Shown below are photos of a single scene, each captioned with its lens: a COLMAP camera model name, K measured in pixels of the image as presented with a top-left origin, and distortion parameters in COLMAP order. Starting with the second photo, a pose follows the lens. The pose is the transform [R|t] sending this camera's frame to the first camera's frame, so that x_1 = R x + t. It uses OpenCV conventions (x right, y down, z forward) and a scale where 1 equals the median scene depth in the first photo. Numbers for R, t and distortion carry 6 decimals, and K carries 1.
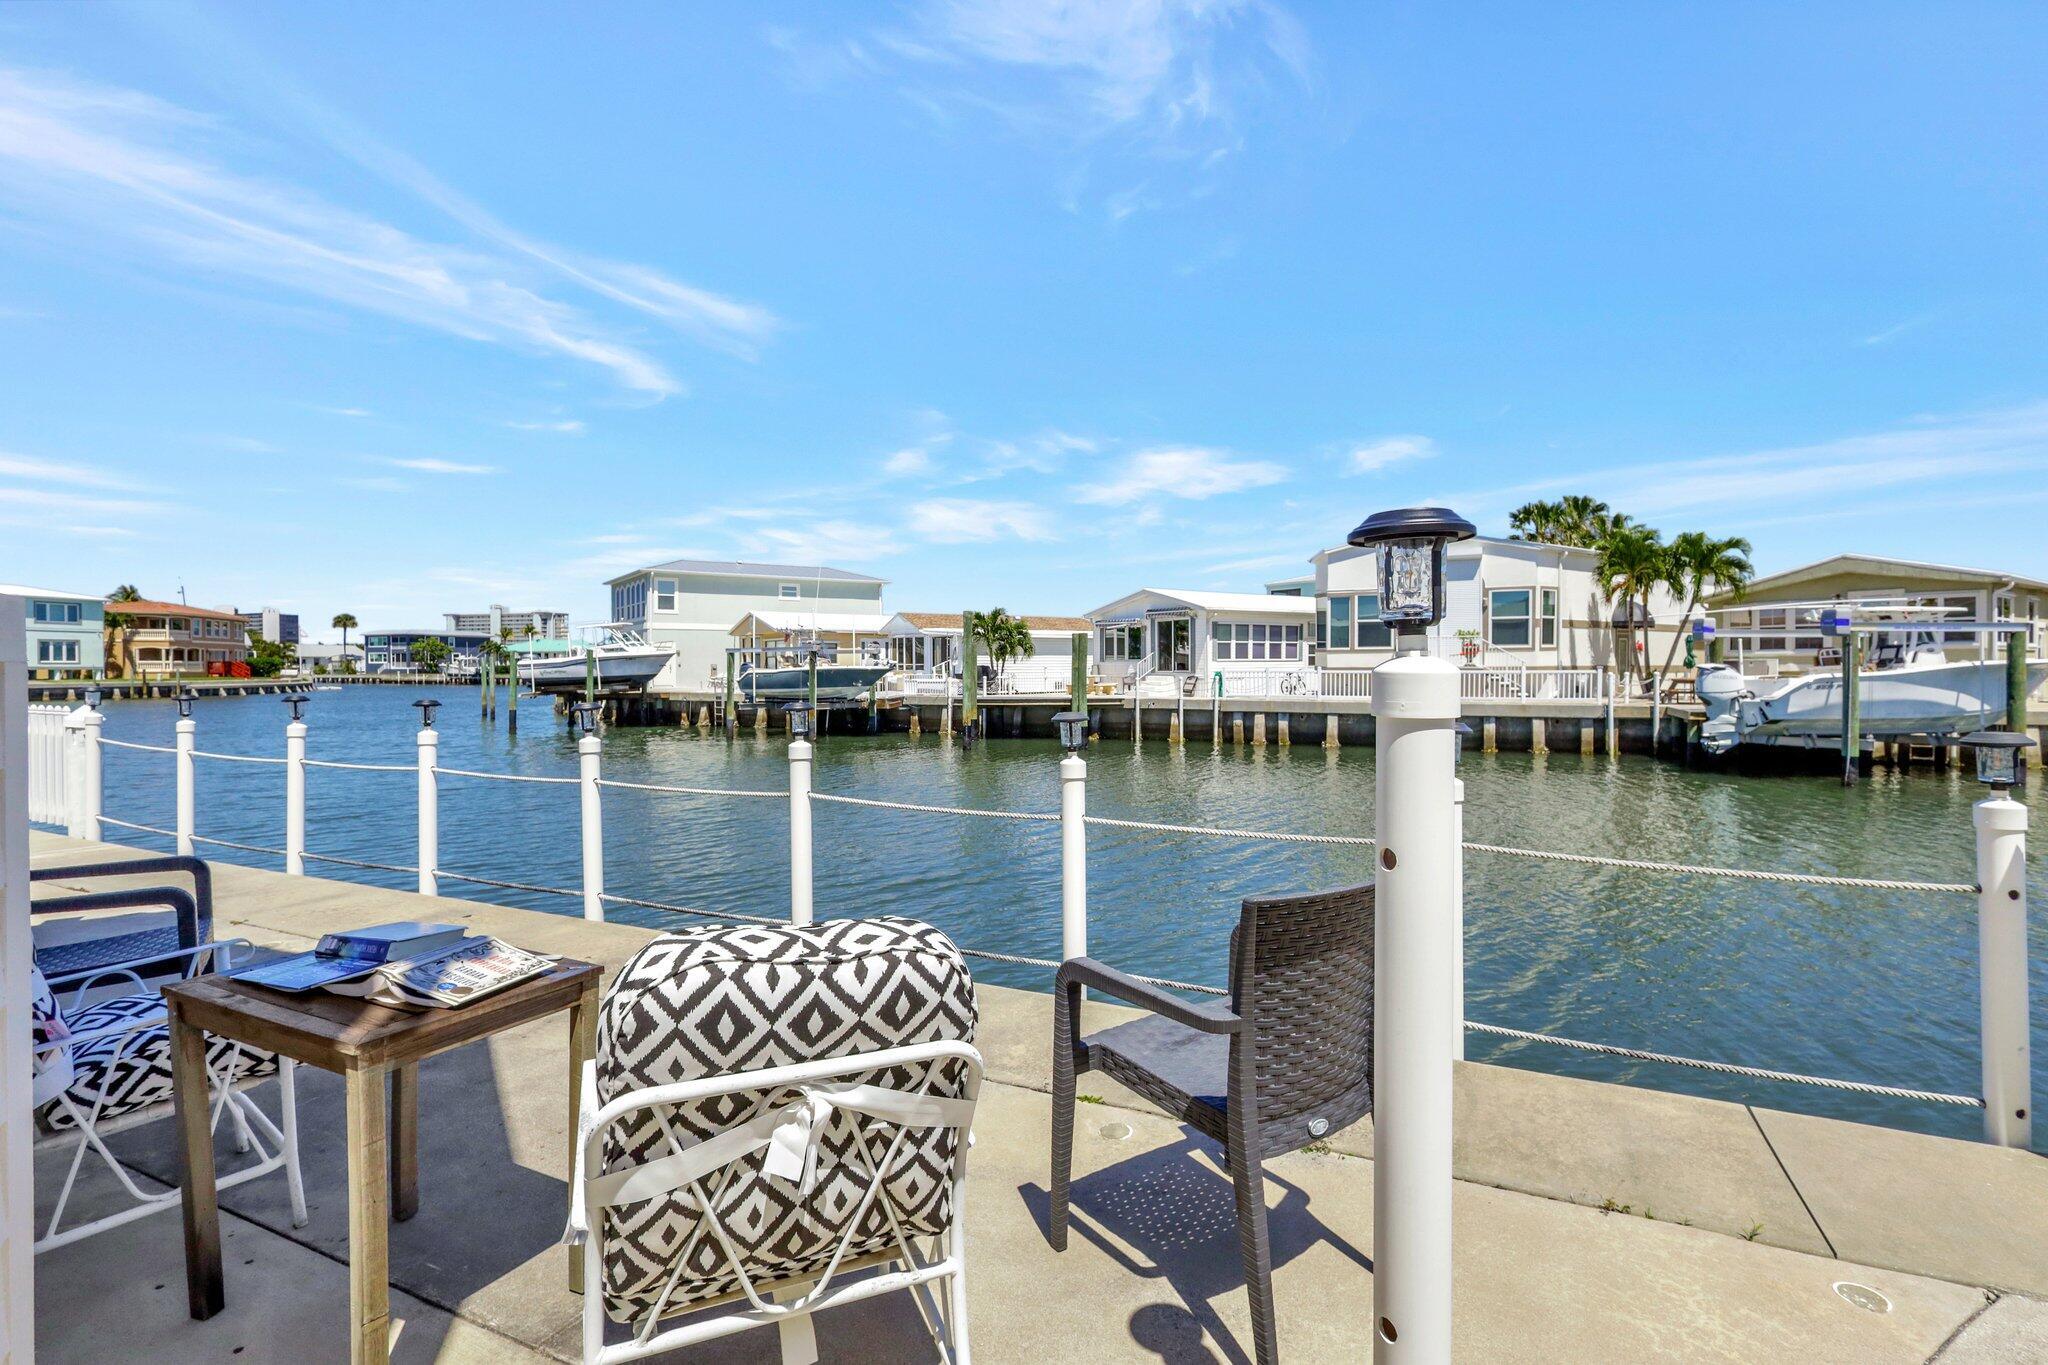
lens RADIAL K [[954.6, 0, 1031.0], [0, 954.6, 668.0], [0, 0, 1]] dist [-0.001841, -0.000026]
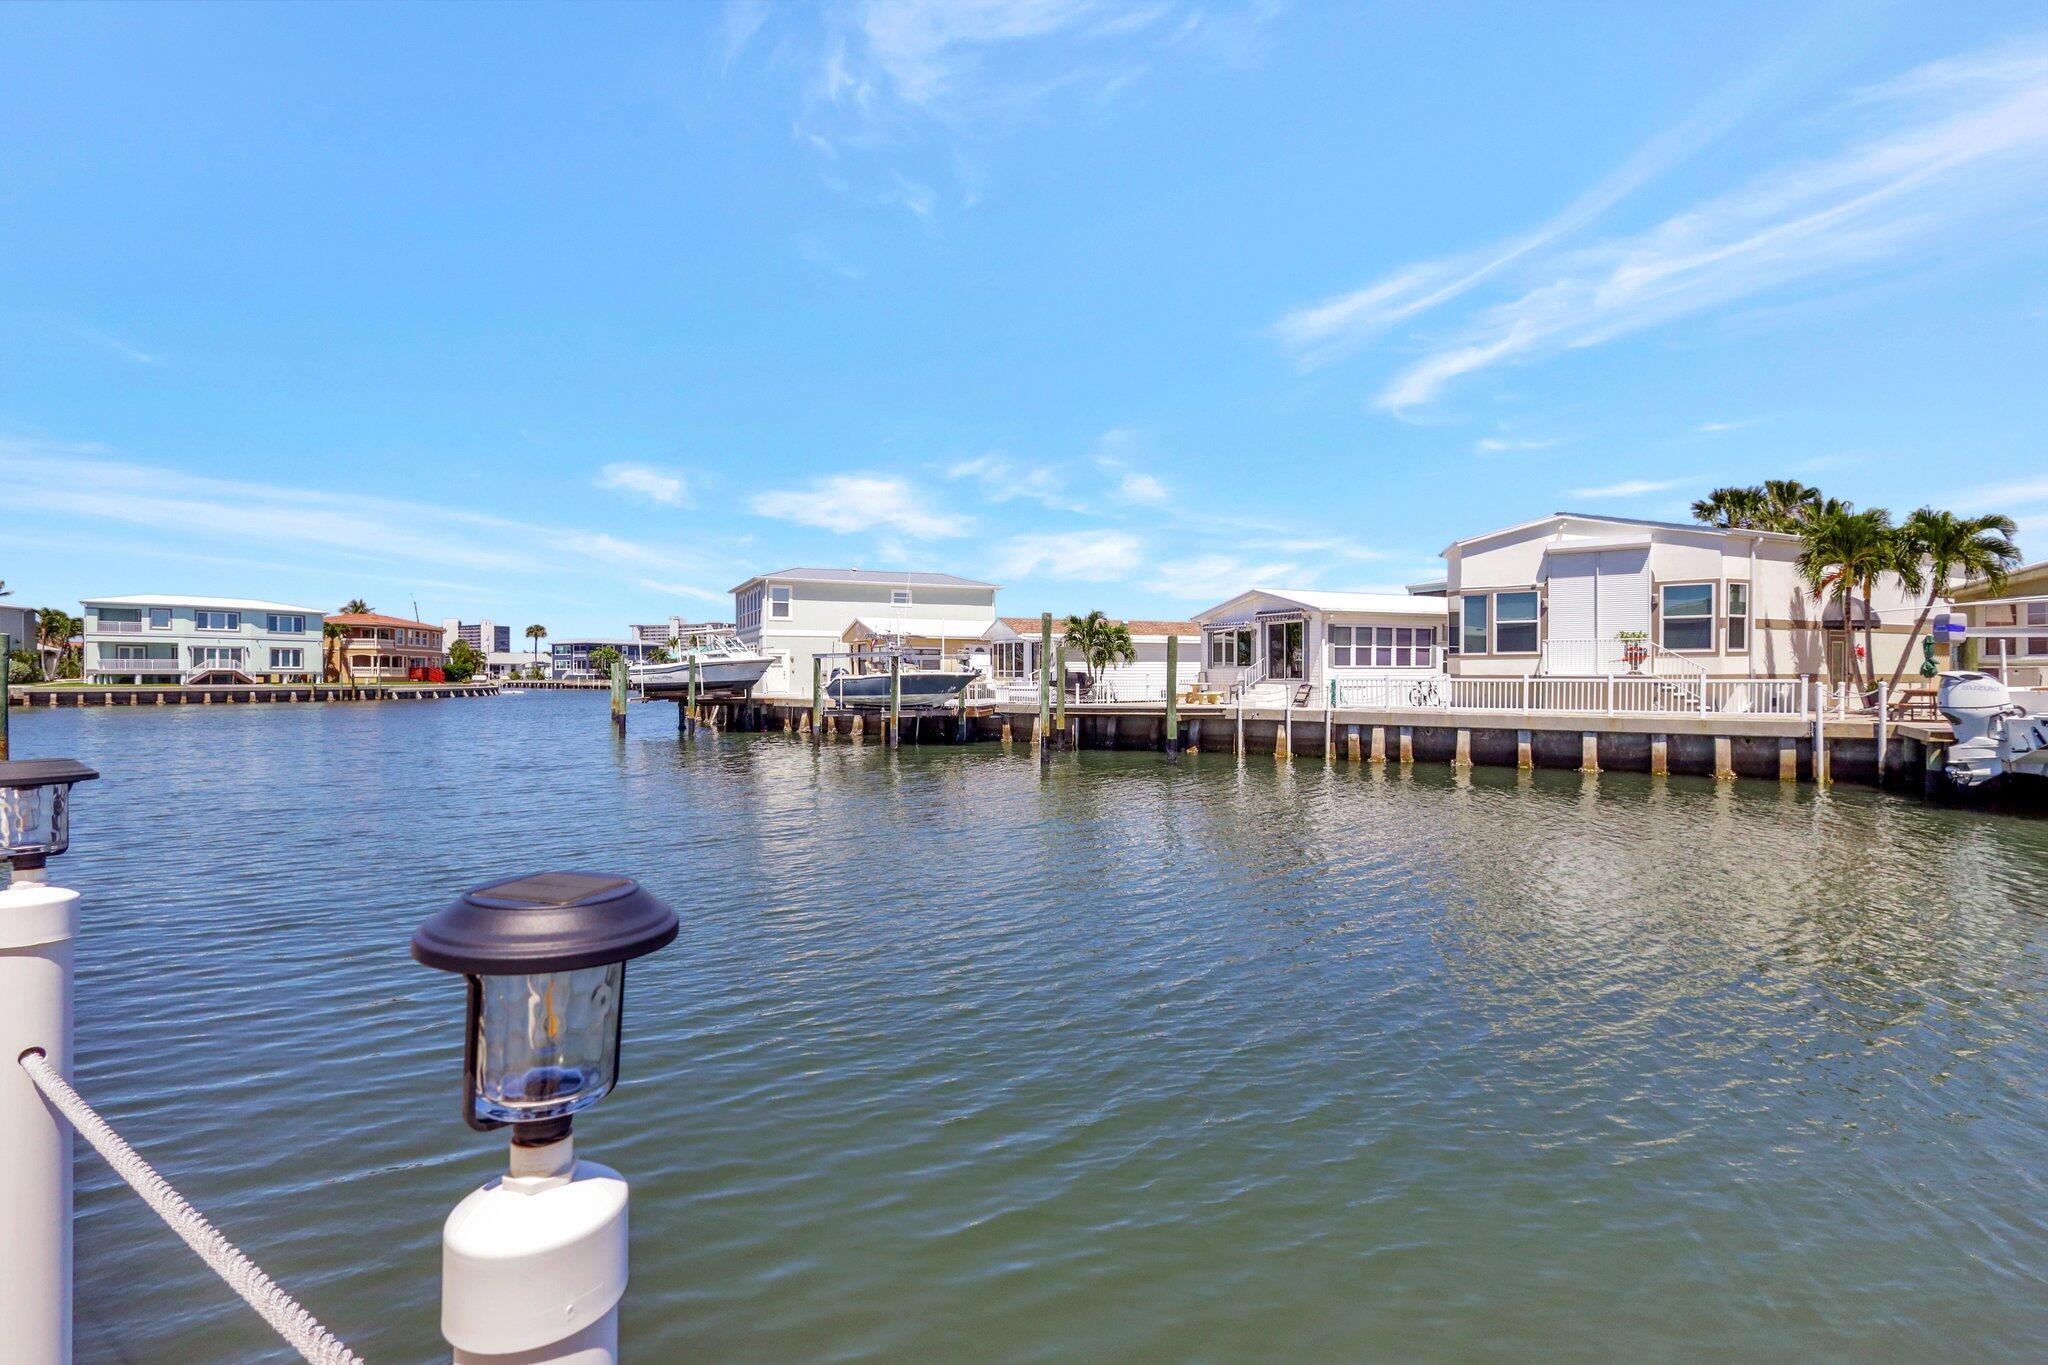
lens RADIAL K [[944.7, 0, 1028.3], [0, 944.7, 670.3], [0, 0, 1]] dist [-0.002584, 0.001102]
pose [[0.987738, 0.002383, -0.156104, 0.047544], [-0.003353, 0.999977, -0.005956, 0.001300], [0.156086, 0.006406, 0.987723, 0.070537]]
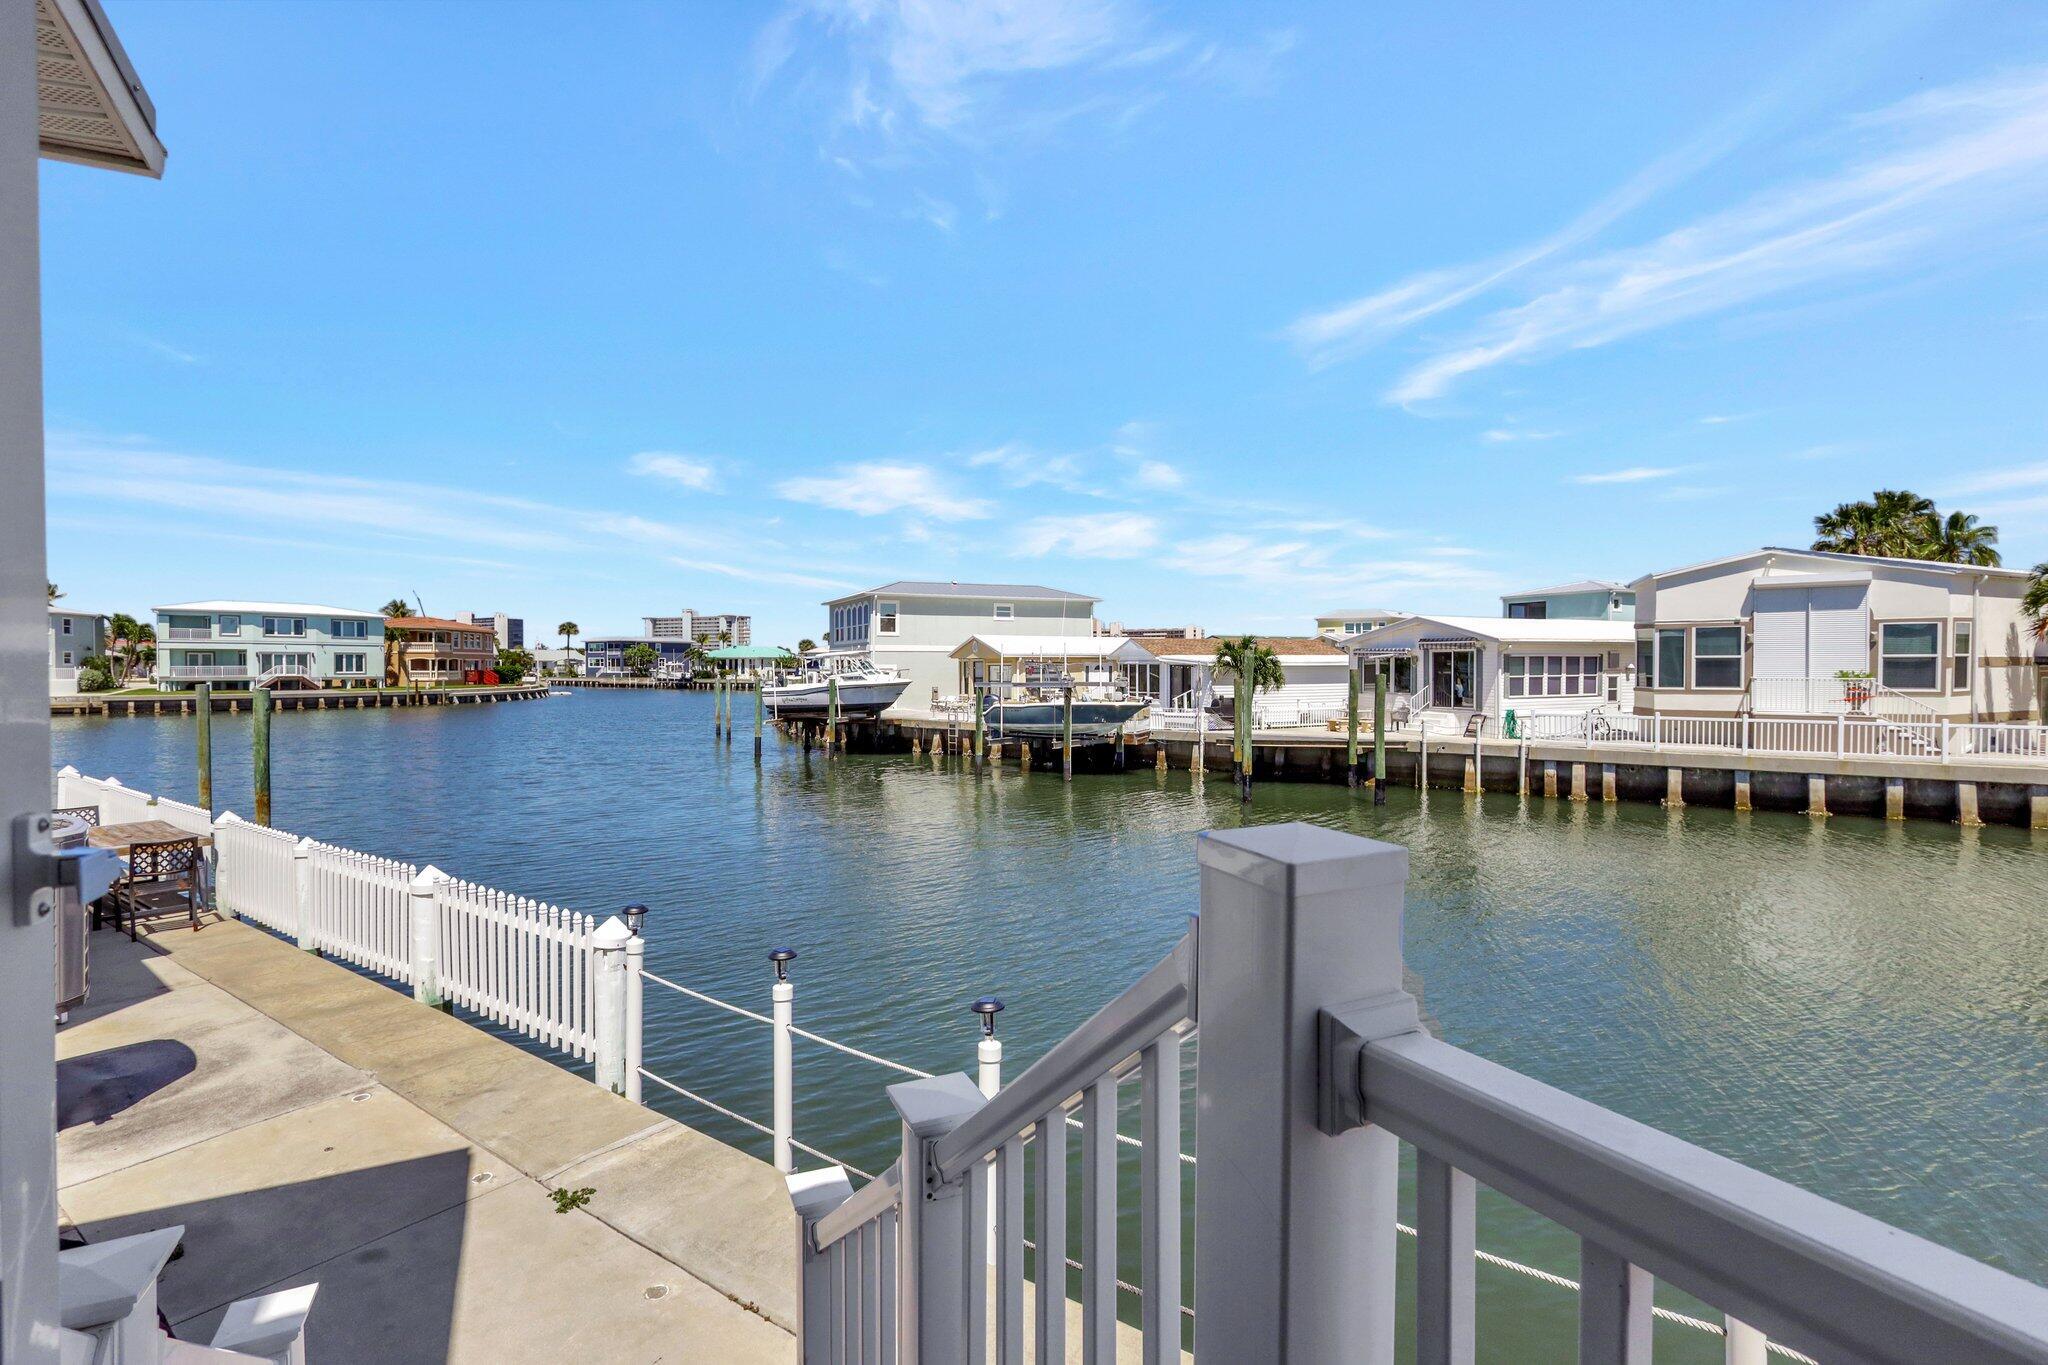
lens RADIAL K [[944.7, 0, 1028.3], [0, 944.7, 670.3], [0, 0, 1]] dist [-0.002584, 0.001102]
pose [[0.987145, 0.003293, -0.159793, -0.104671], [-0.002597, 0.999986, 0.004561, -0.034895], [0.159806, -0.004087, 0.987140, 0.054388]]
